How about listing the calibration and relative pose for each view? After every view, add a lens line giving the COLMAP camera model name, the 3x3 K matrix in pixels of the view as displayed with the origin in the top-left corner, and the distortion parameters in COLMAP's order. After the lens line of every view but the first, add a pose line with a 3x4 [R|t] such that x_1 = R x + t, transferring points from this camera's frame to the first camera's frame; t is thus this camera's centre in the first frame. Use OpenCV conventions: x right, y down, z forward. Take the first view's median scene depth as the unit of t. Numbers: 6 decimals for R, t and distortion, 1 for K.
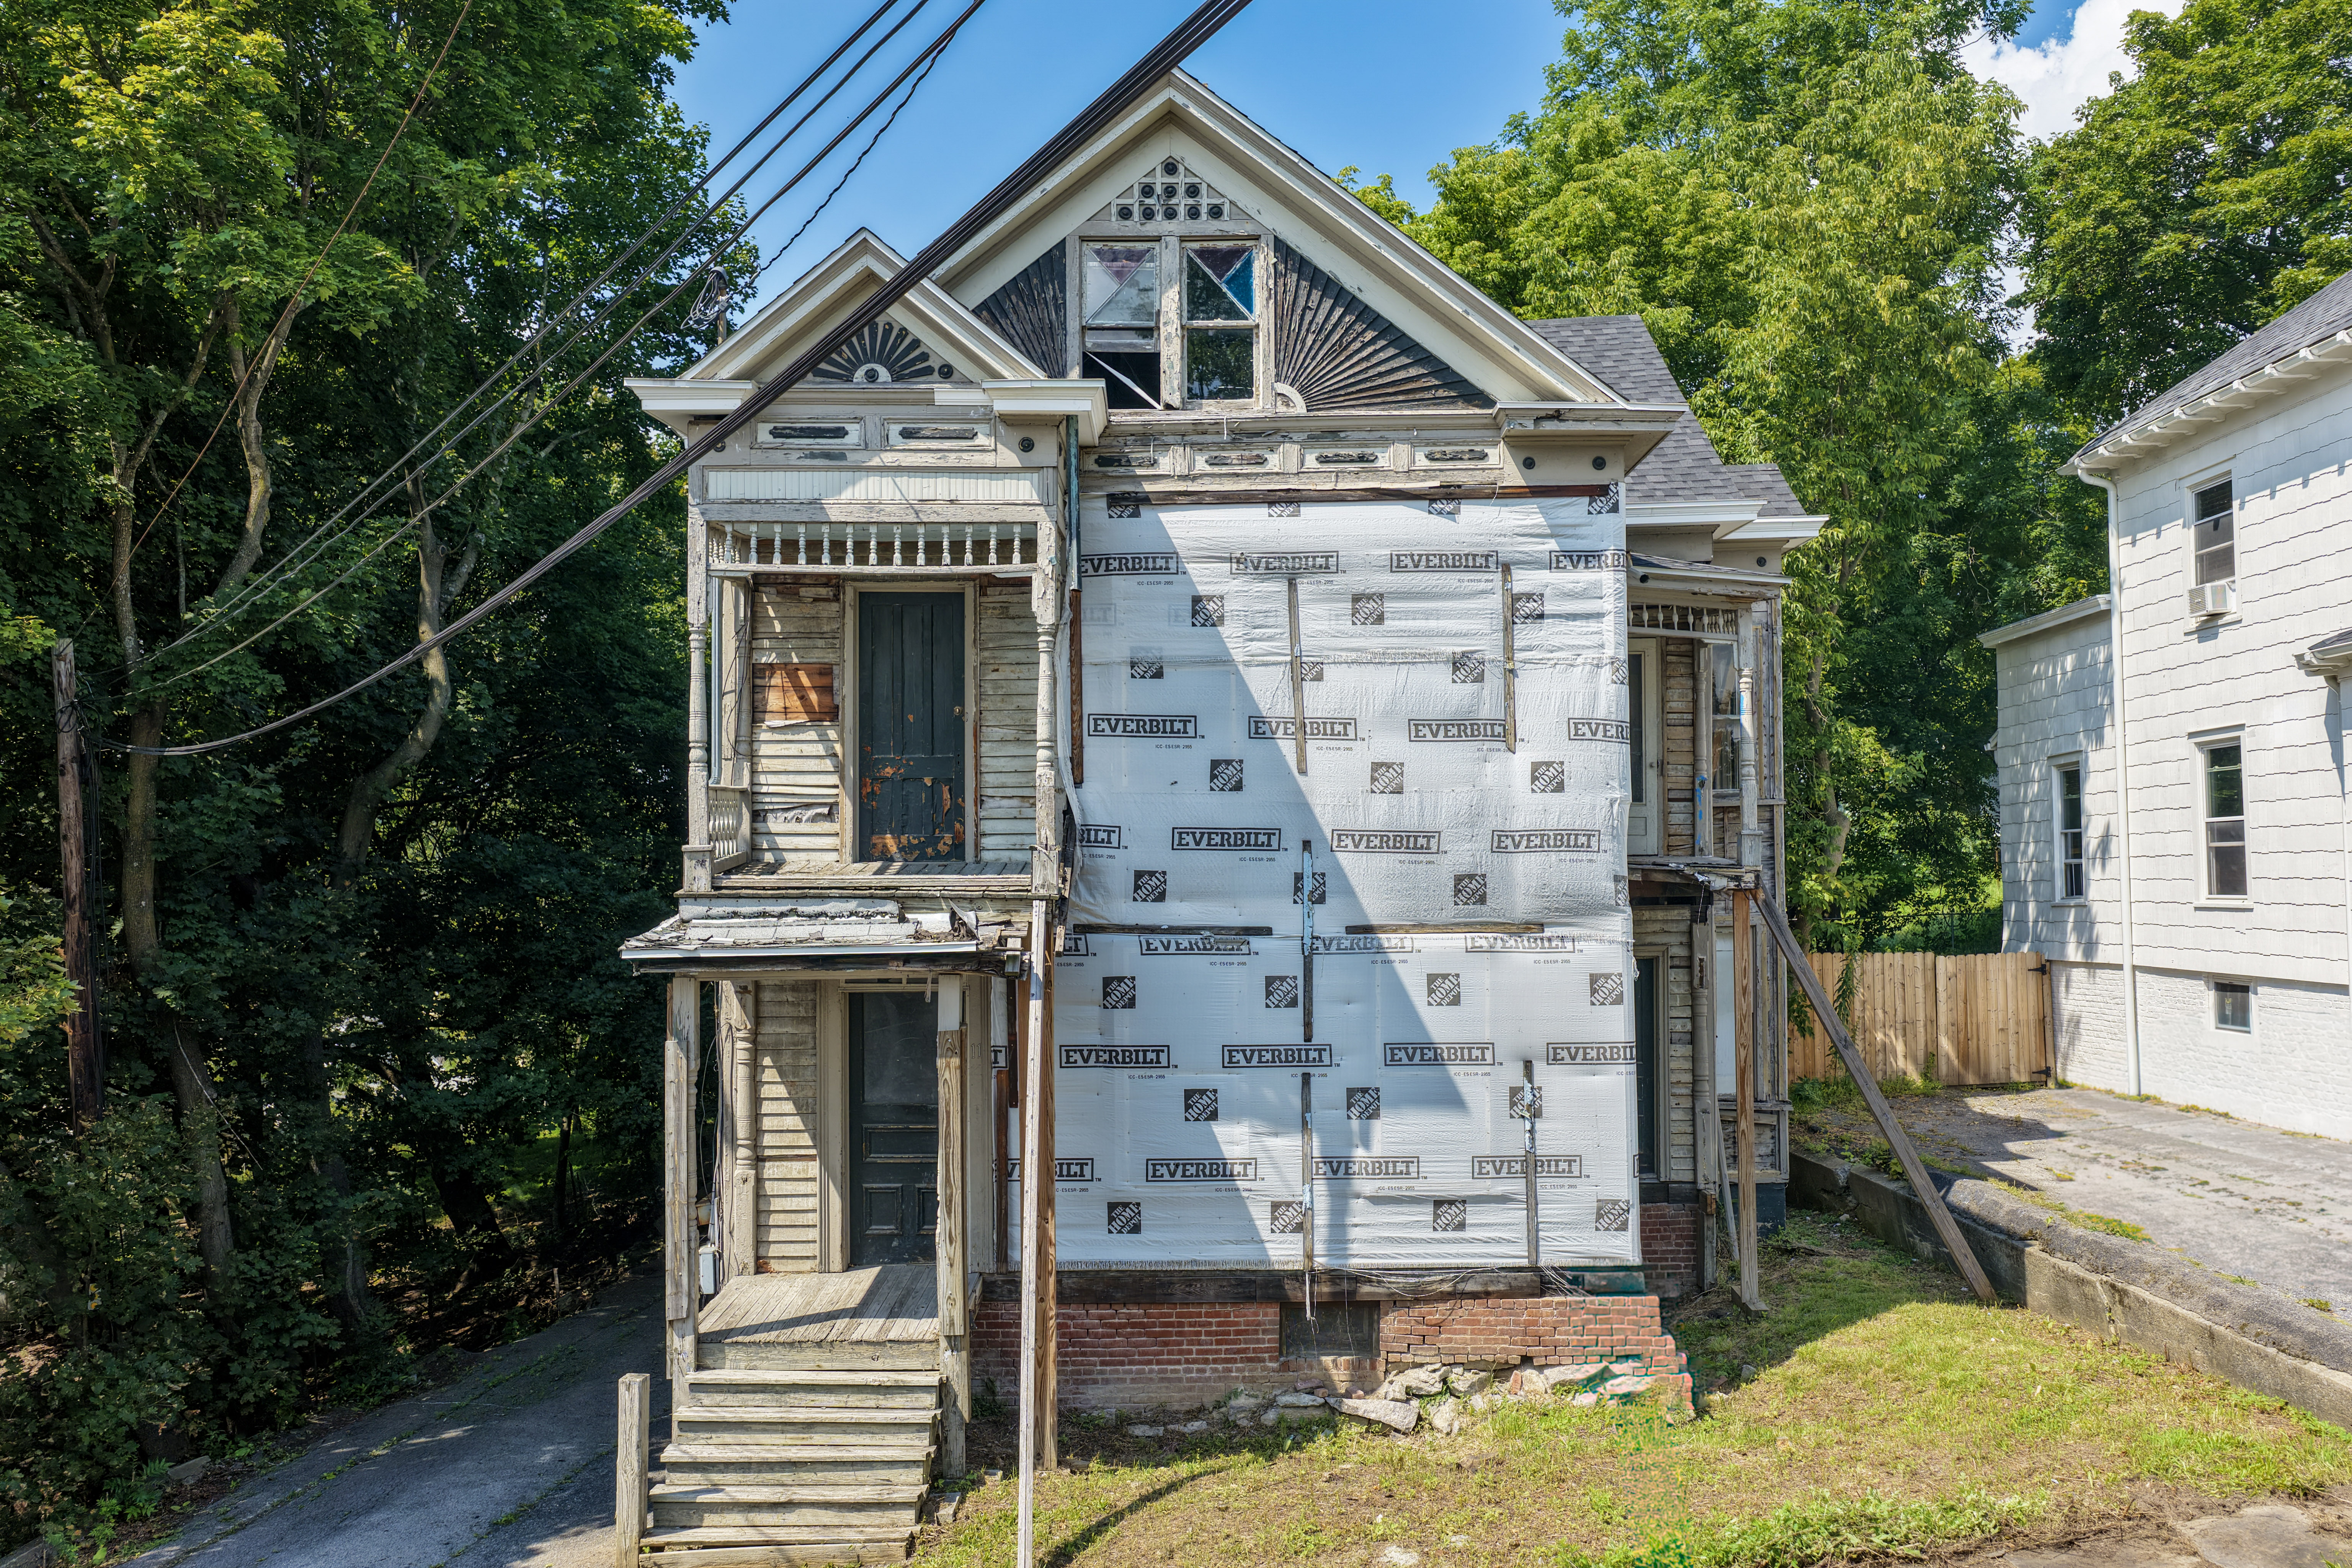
lens RADIAL K [[1972.4, 0, 1217.8], [0, 1972.4, 797.5], [0, 0, 1]] dist [-0.013670, 0.036851]
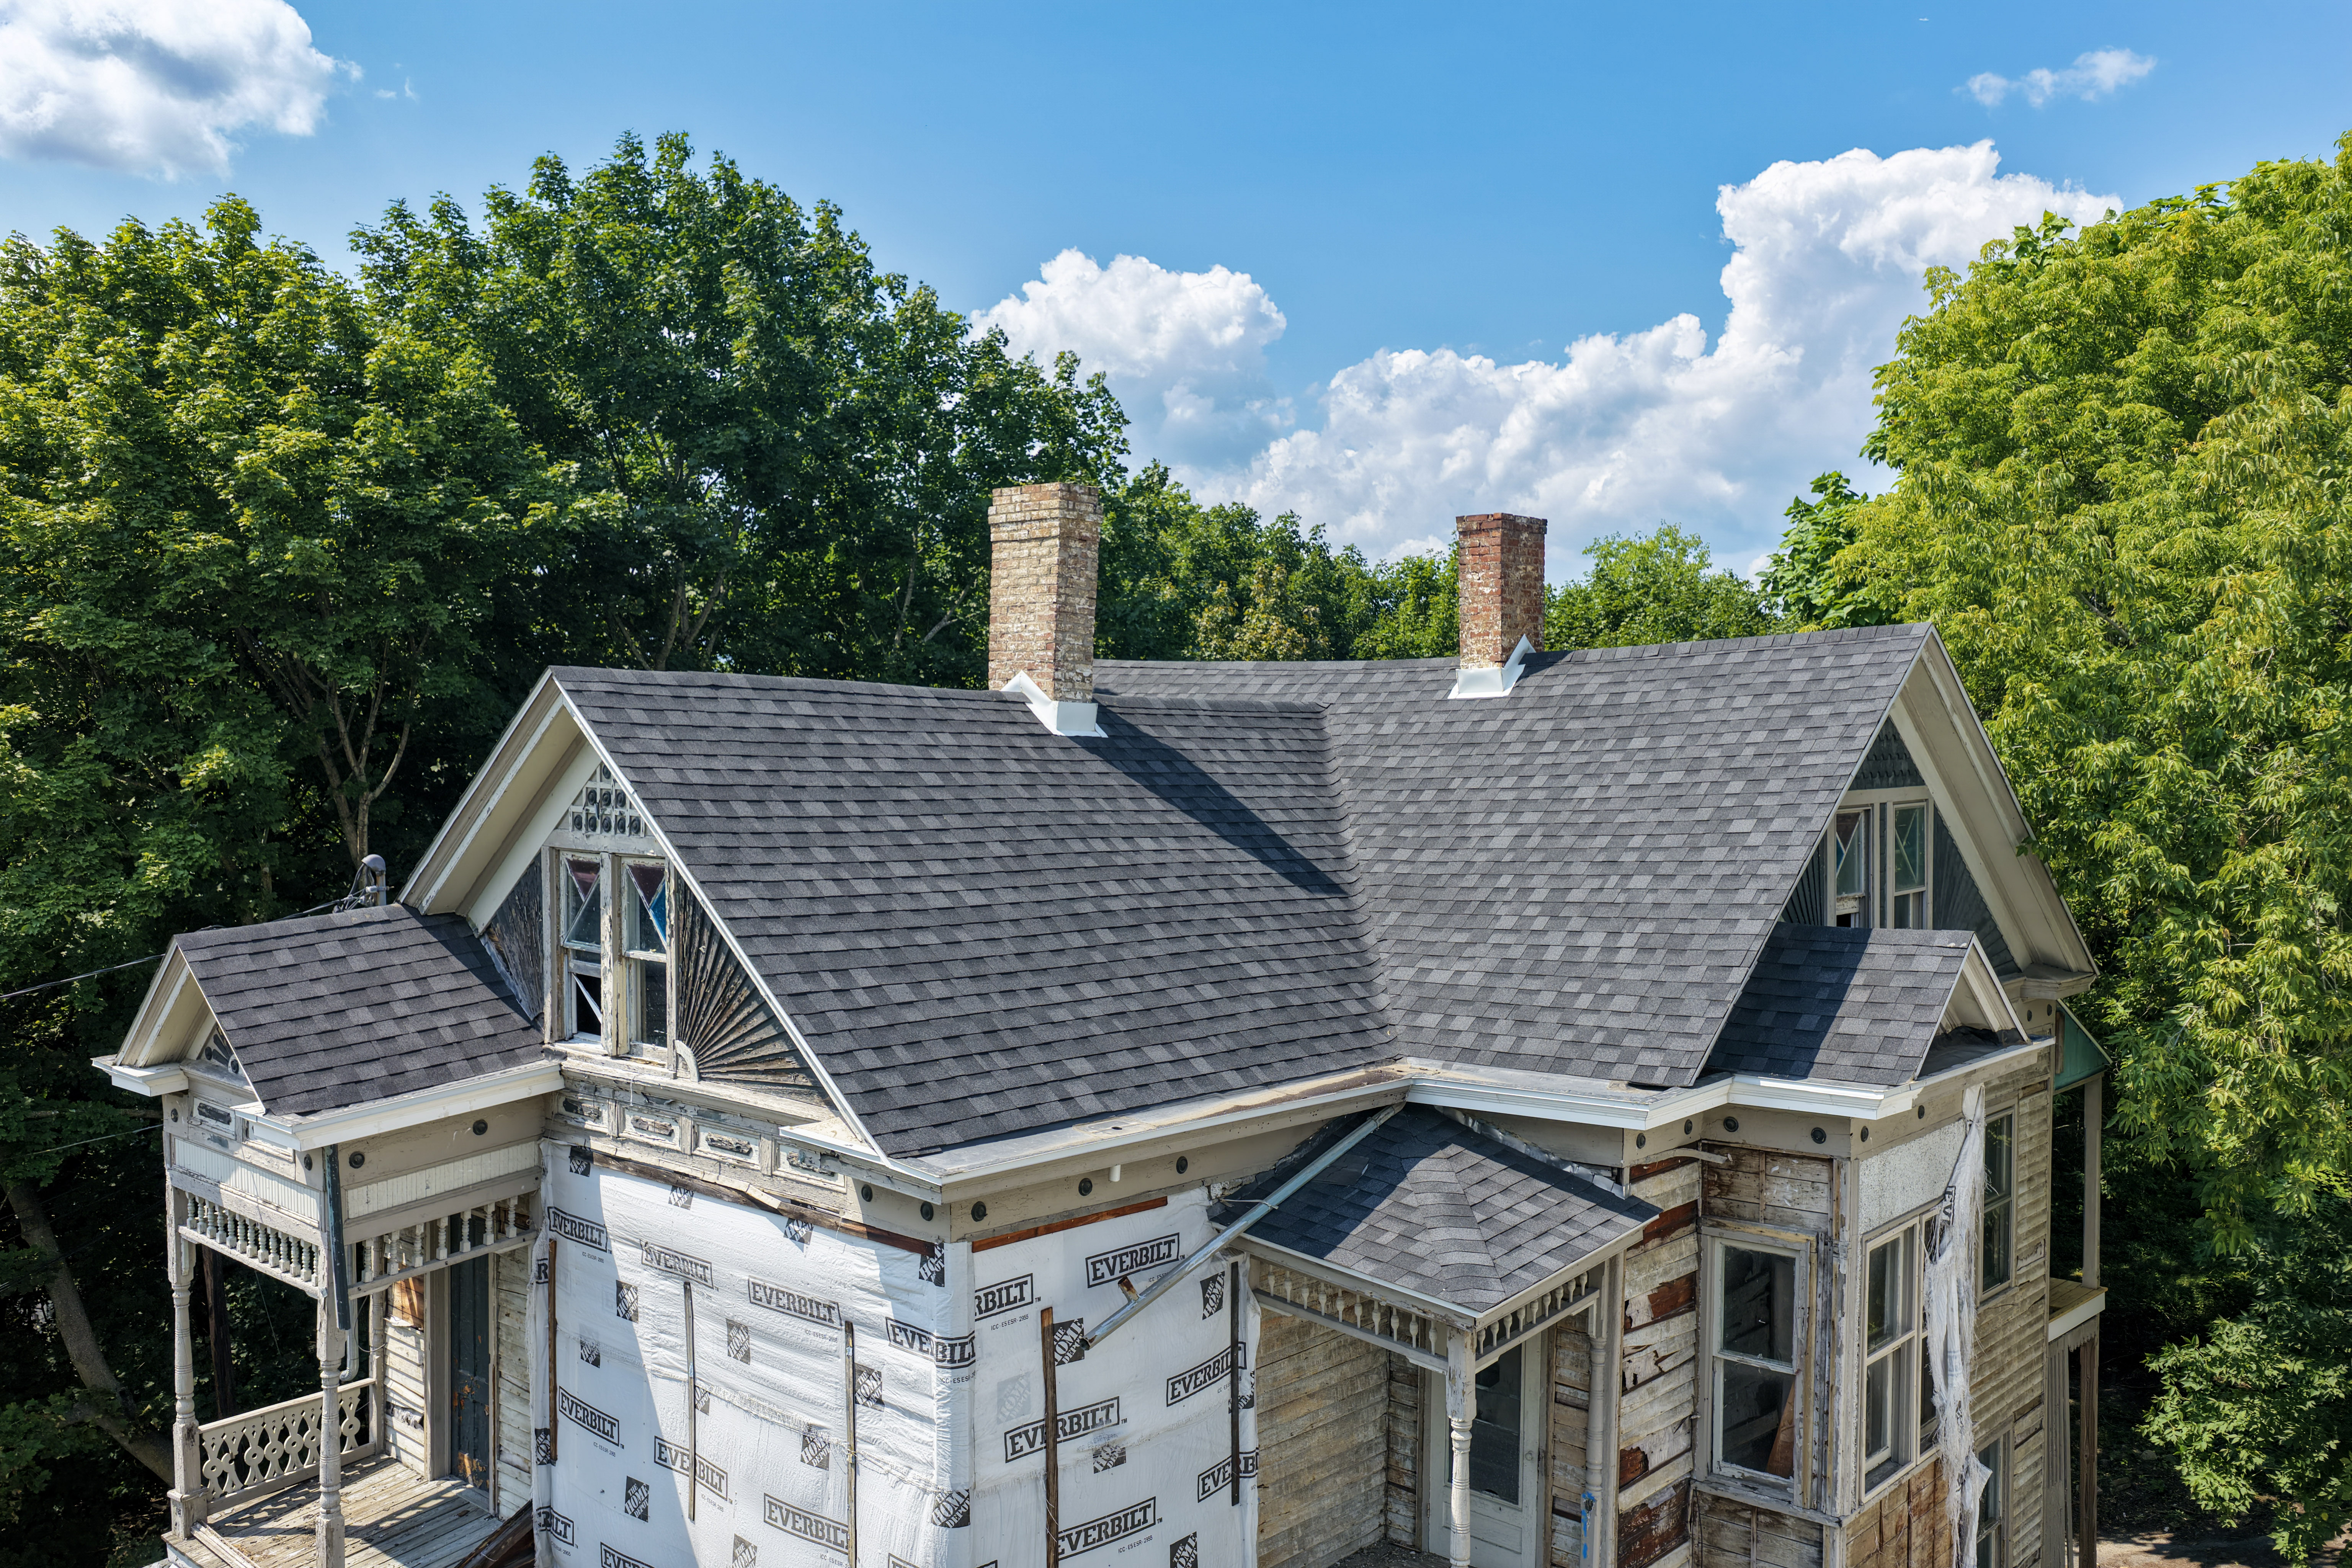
lens RADIAL K [[1972.4, 0, 1184.8], [0, 1972.4, 794.3], [0, 0, 1]] dist [-0.013670, 0.036851]
pose [[0.730578, 0.037281, -0.681811, 0.741024], [0.014592, 0.997428, 0.070175, -0.368699], [0.682674, -0.061218, 0.728154, 0.559100]]
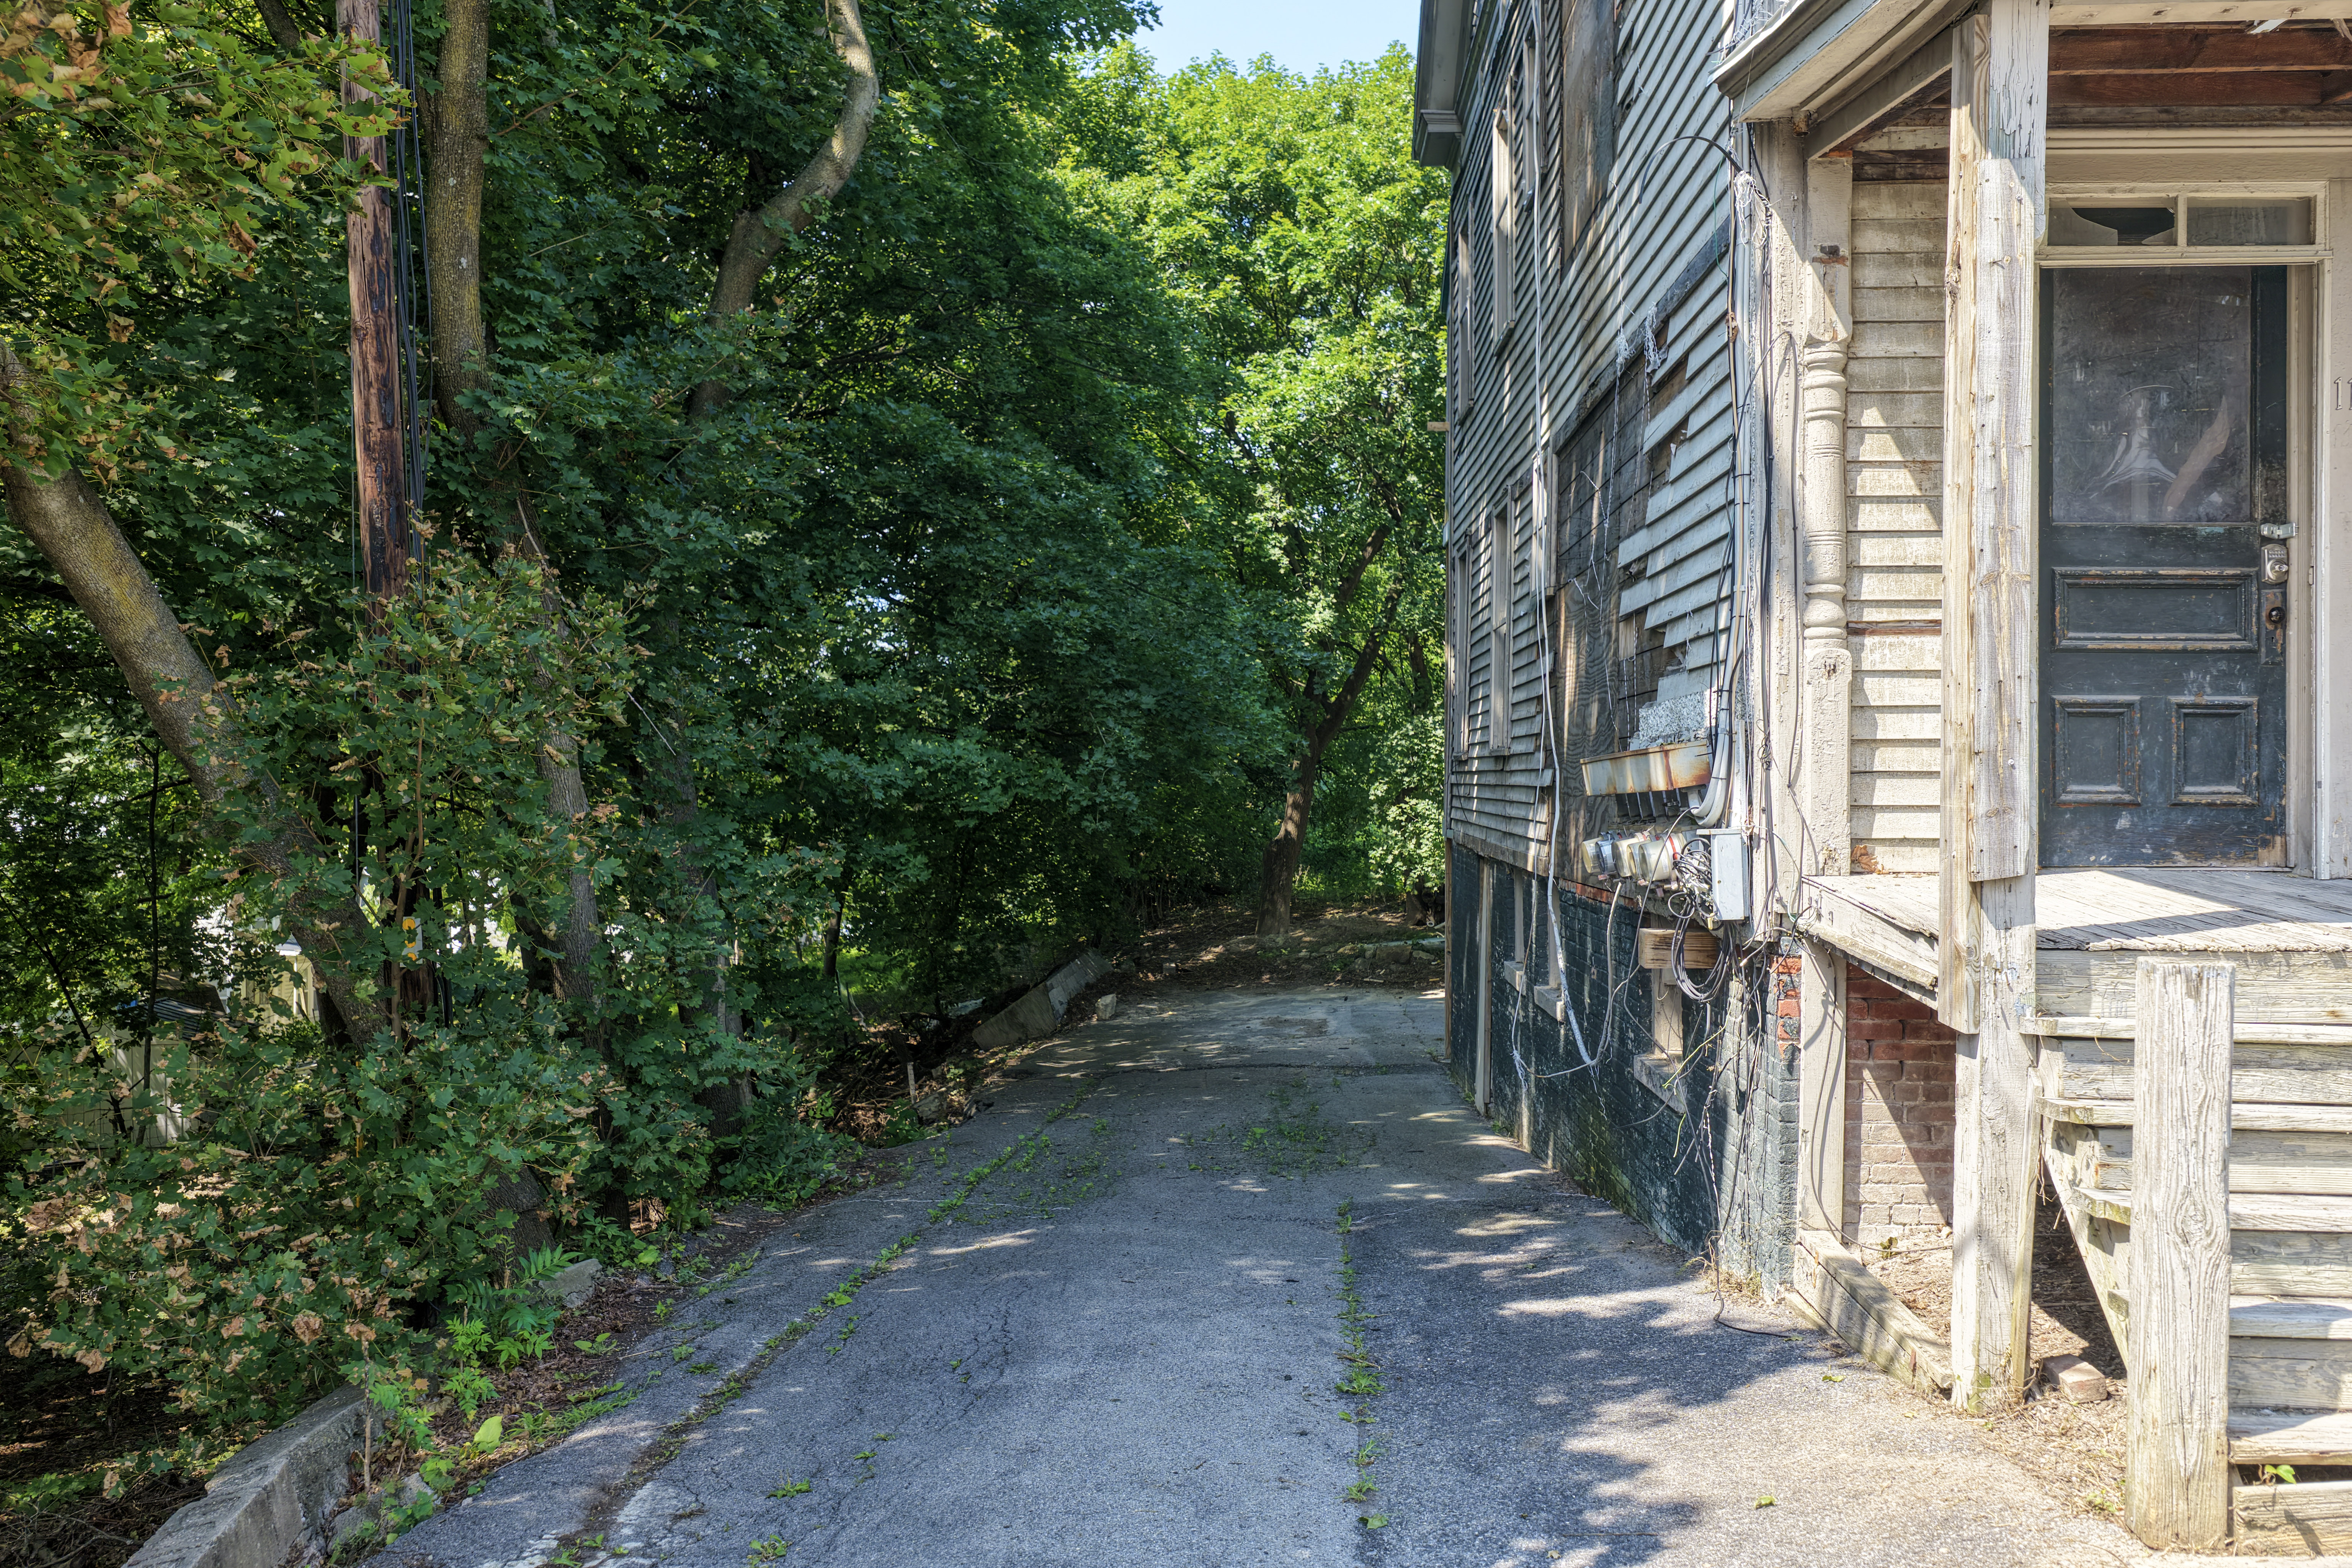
lens RADIAL K [[1972.4, 0, 1214.5], [0, 1972.4, 788.8], [0, 0, 1]] dist [-0.013670, 0.036851]
pose [[0.998809, 0.013359, -0.046934, -0.355324], [-0.011583, 0.999214, 0.037901, 0.202735], [0.047404, -0.037313, 0.998179, 0.525852]]
